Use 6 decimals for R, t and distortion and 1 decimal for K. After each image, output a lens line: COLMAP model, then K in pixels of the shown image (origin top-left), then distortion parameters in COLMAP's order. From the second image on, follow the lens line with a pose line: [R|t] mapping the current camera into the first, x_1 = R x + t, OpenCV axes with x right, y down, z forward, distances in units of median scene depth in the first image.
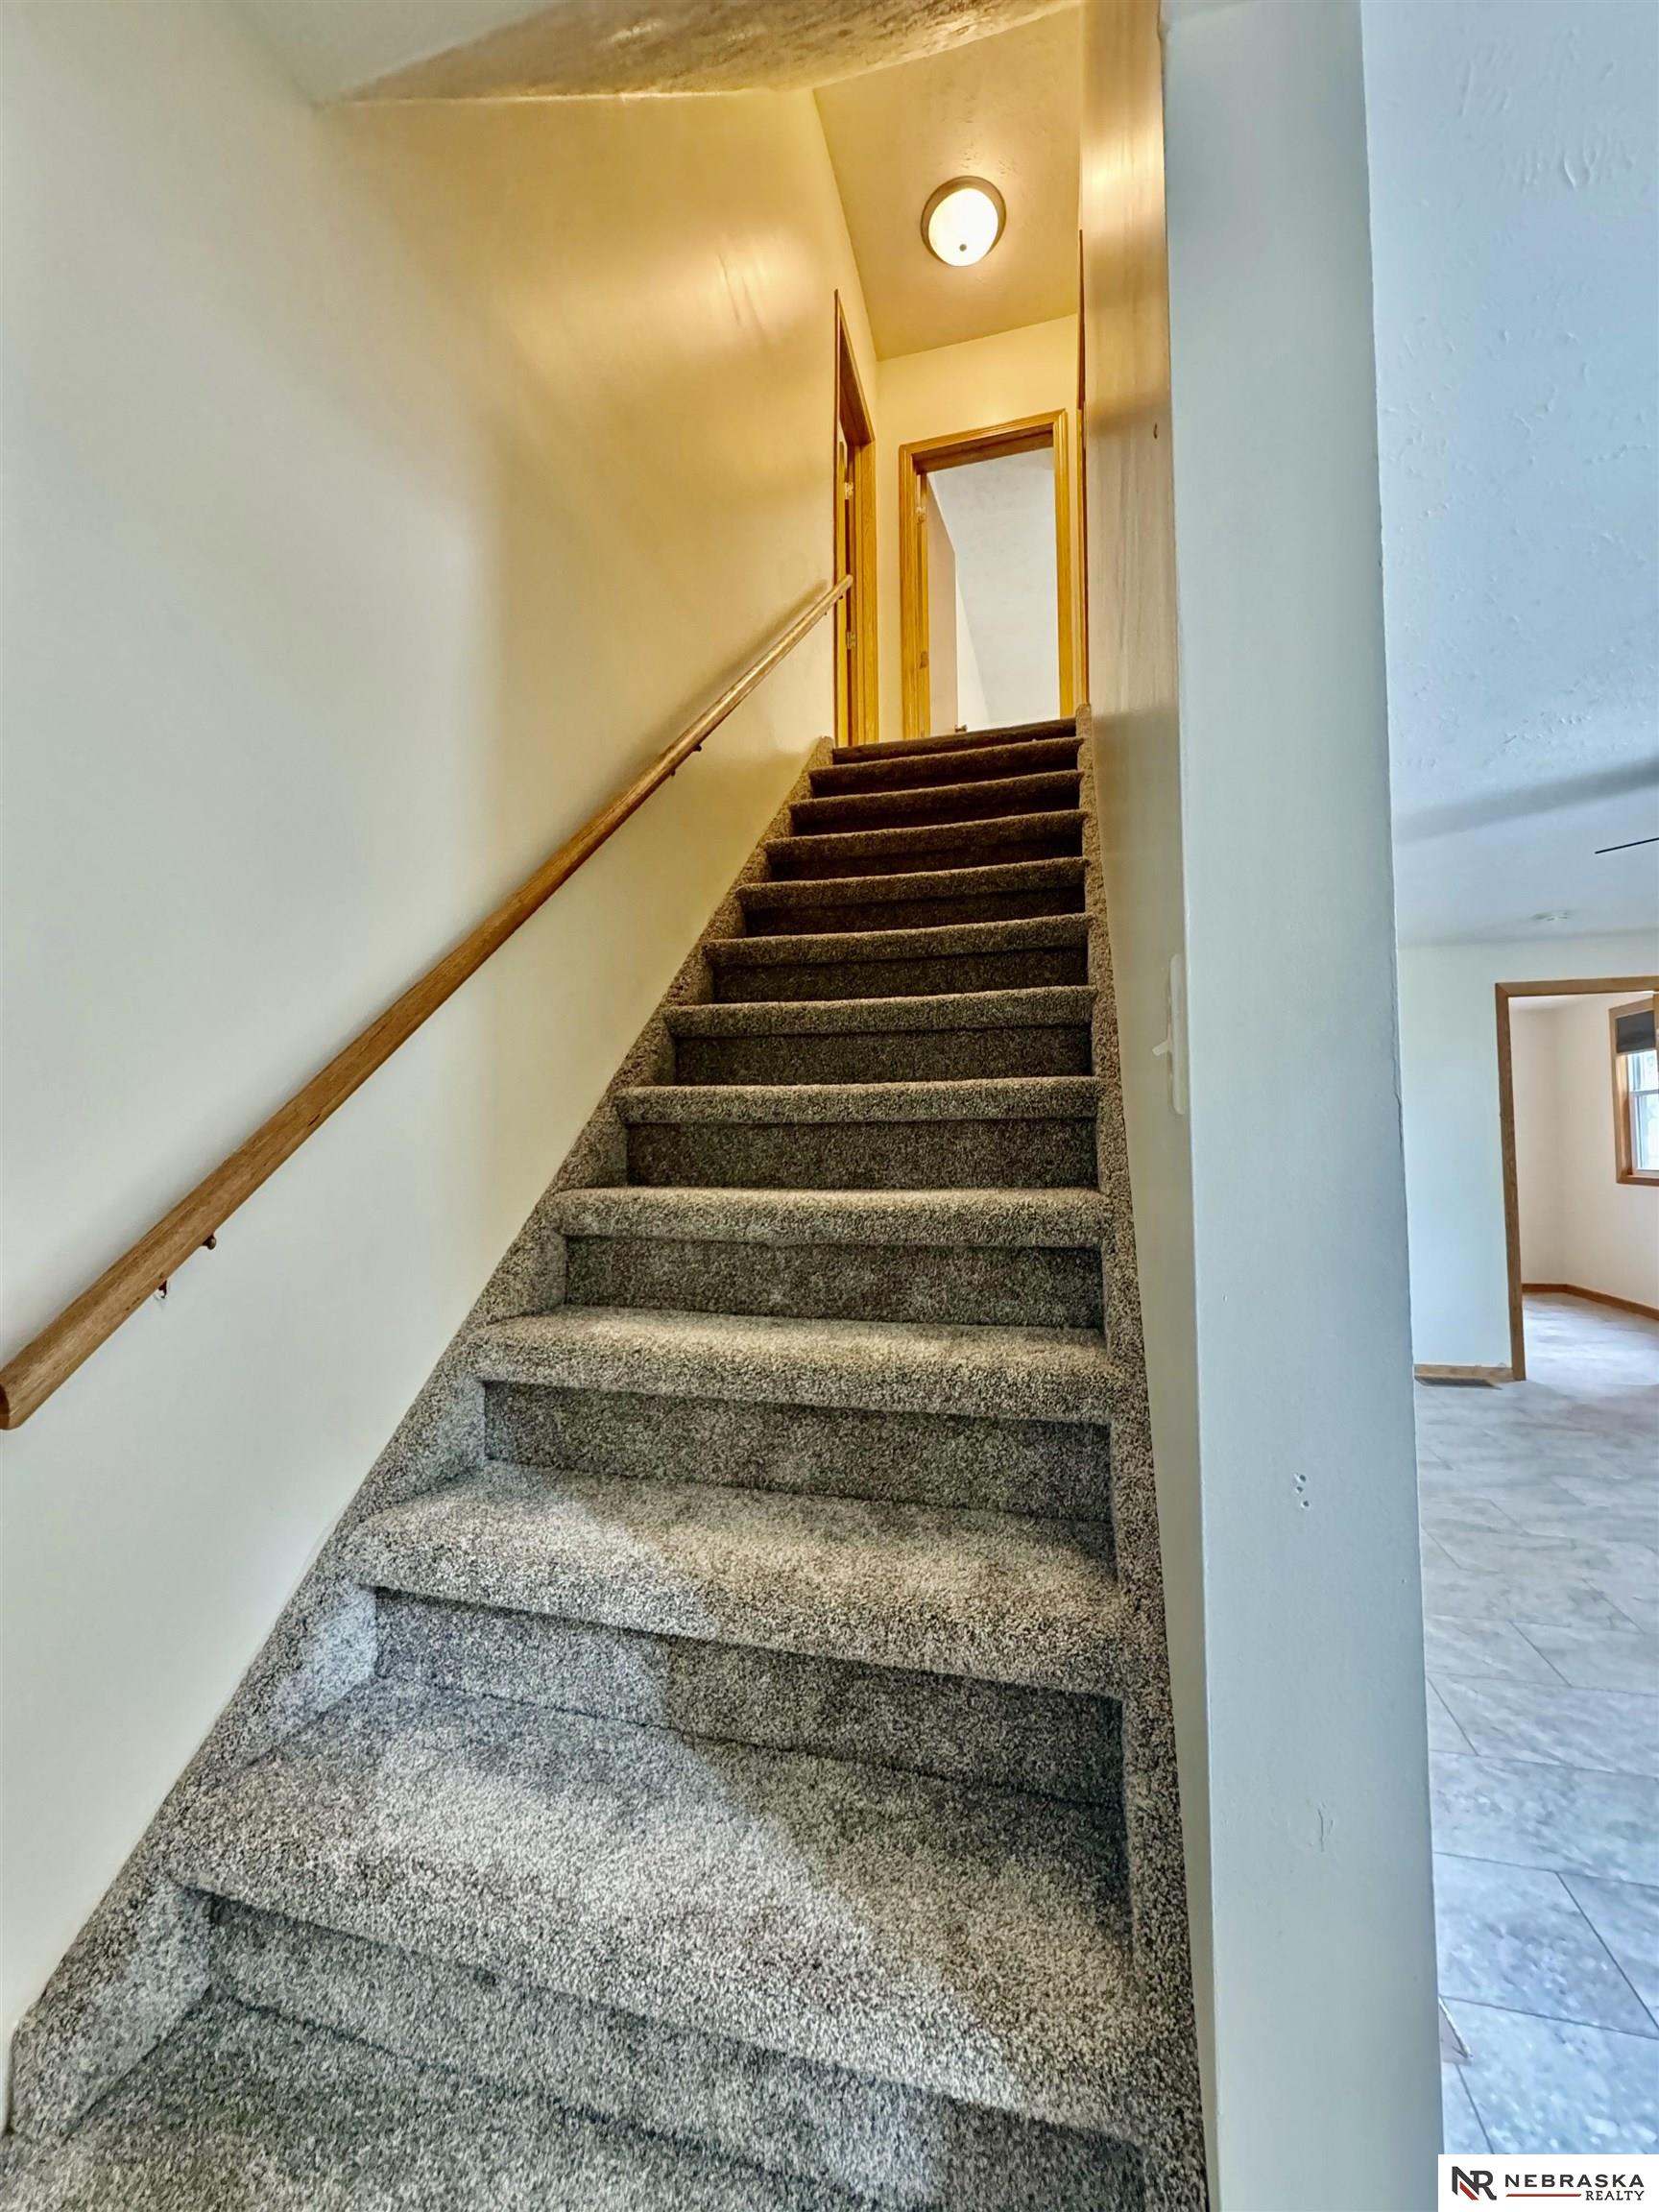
lens RADIAL K [[889.9, 0, 837.6], [0, 889.9, 1107.9], [0, 0, 1]] dist [-0.007758, 0.000021]
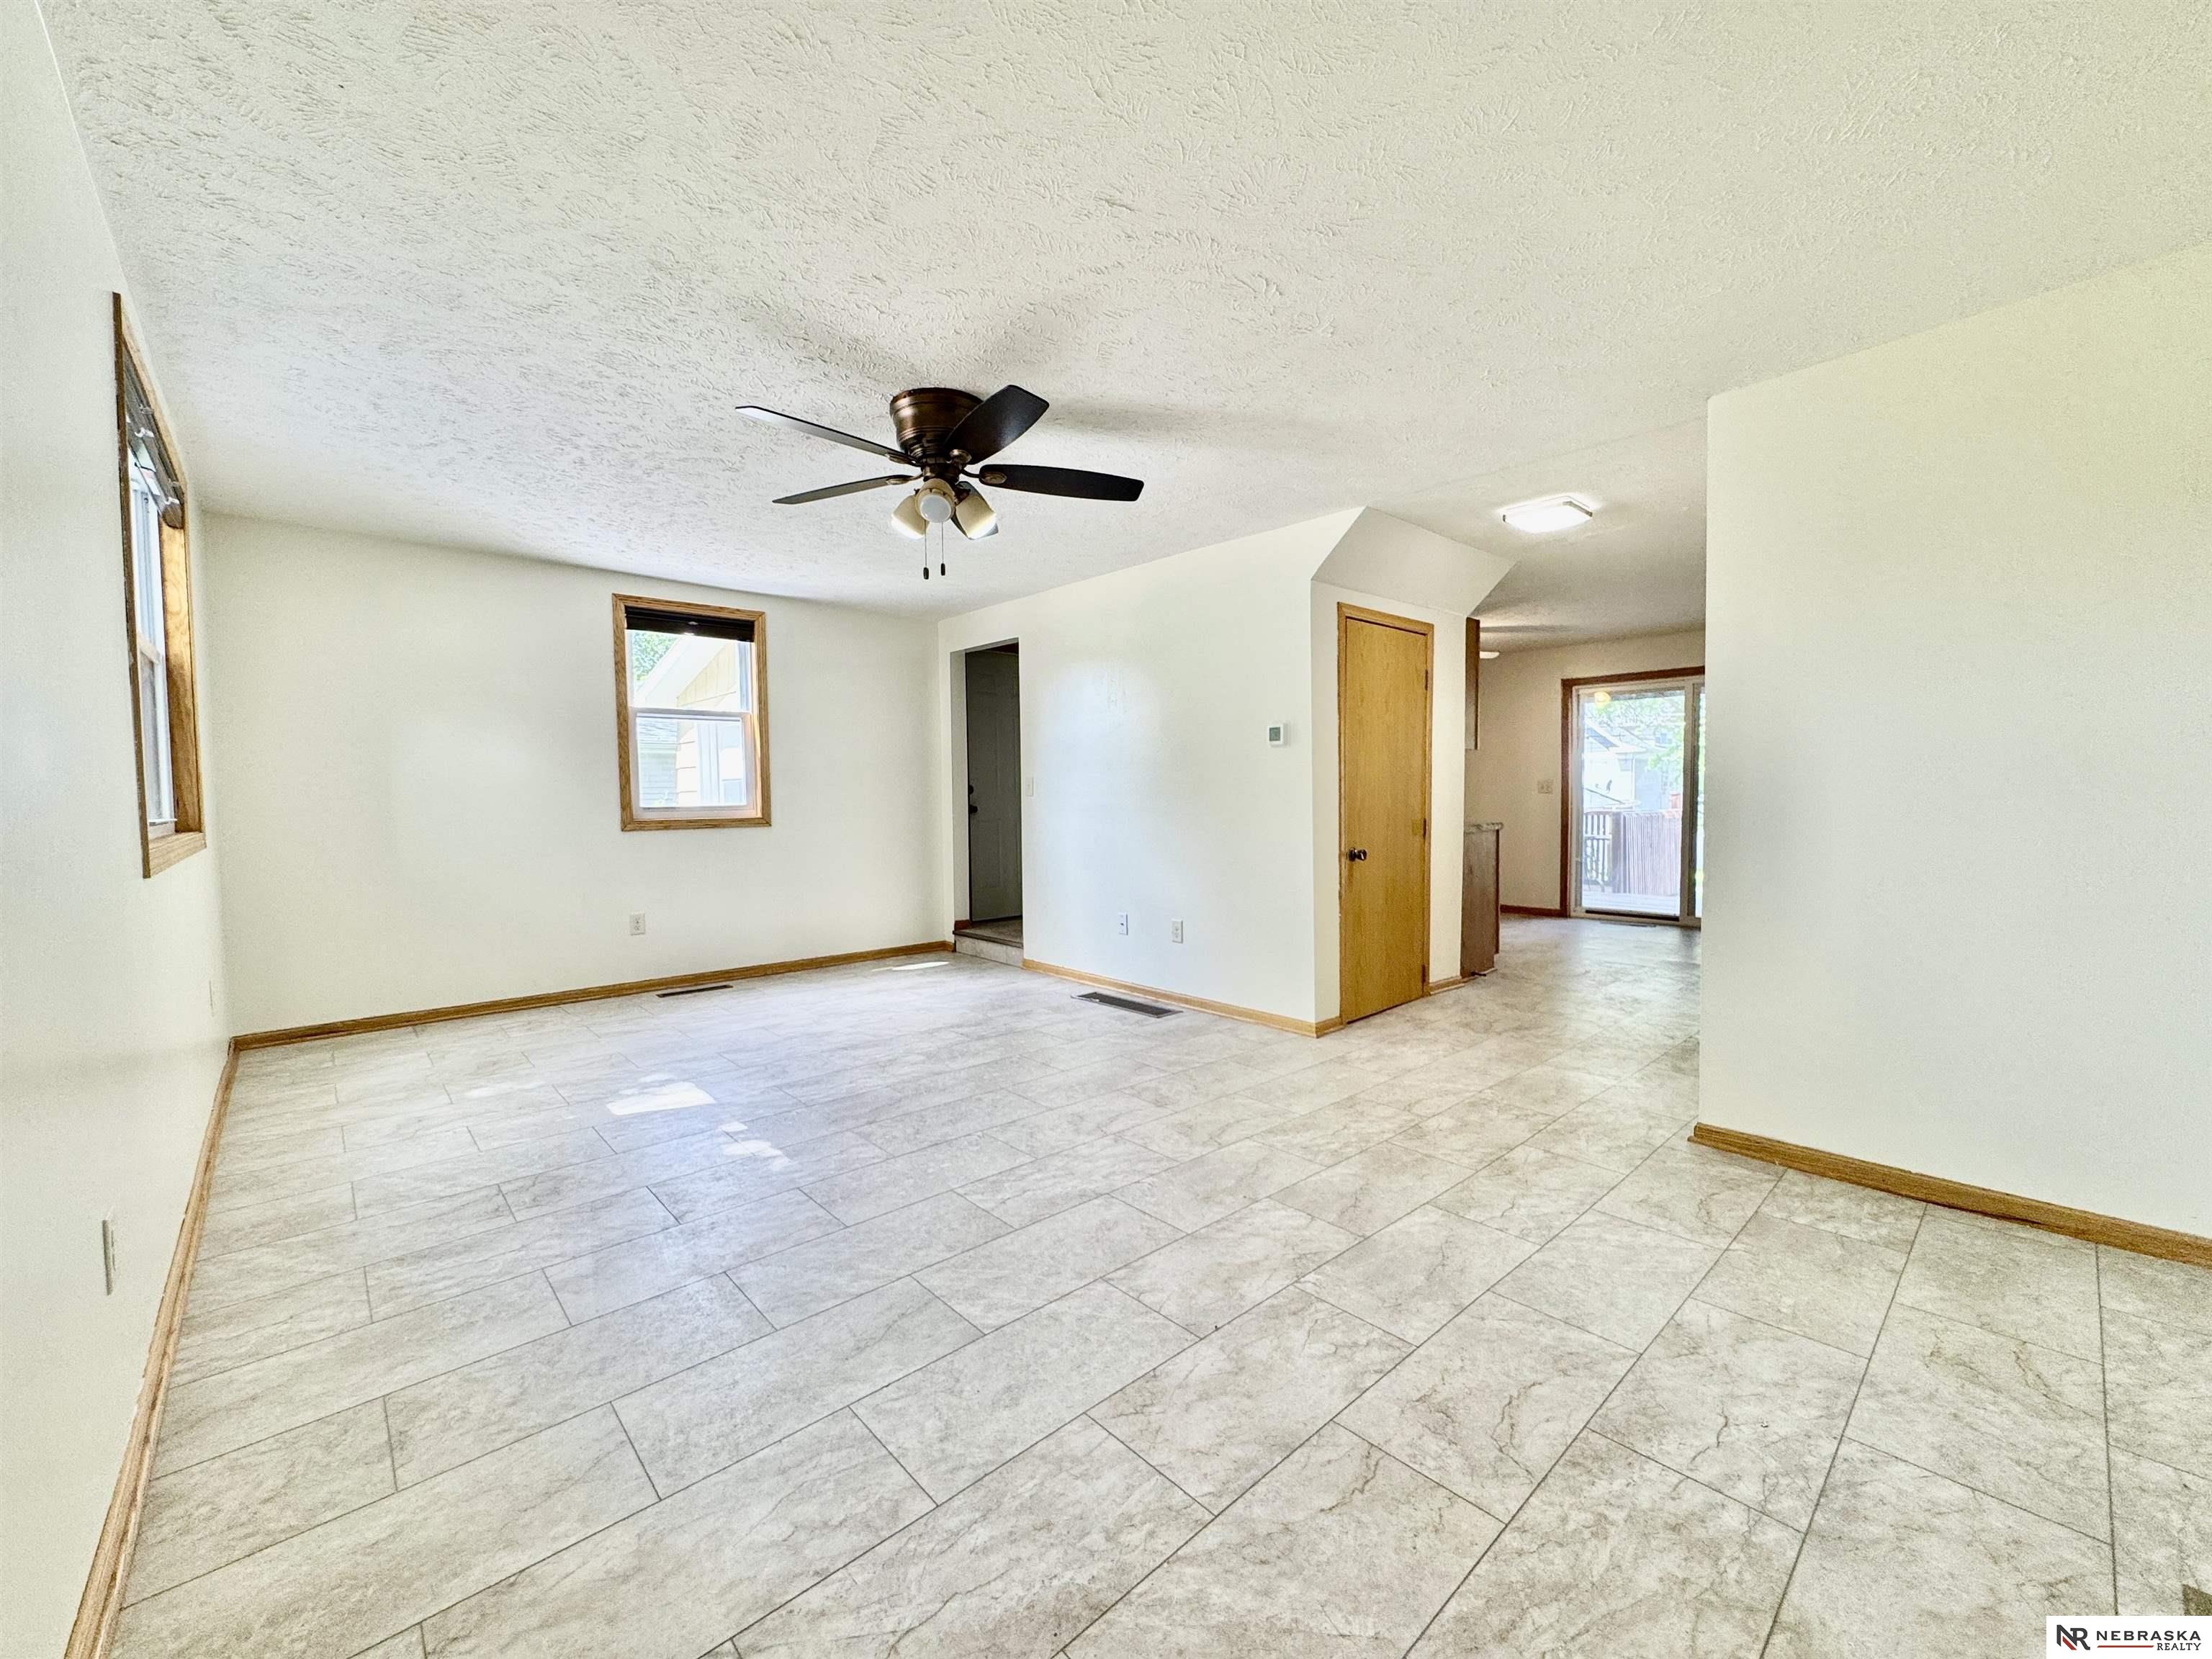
lens RADIAL K [[885.0, 0, 1106.5], [0, 885.0, 827.7], [0, 0, 1]] dist [-0.004046, -0.000042]
pose [[-0.535262, 0.046896, -0.843384, 1.645880], [0.052289, 0.998382, 0.022328, 0.101611], [0.843066, -0.032148, -0.536848, 1.373909]]
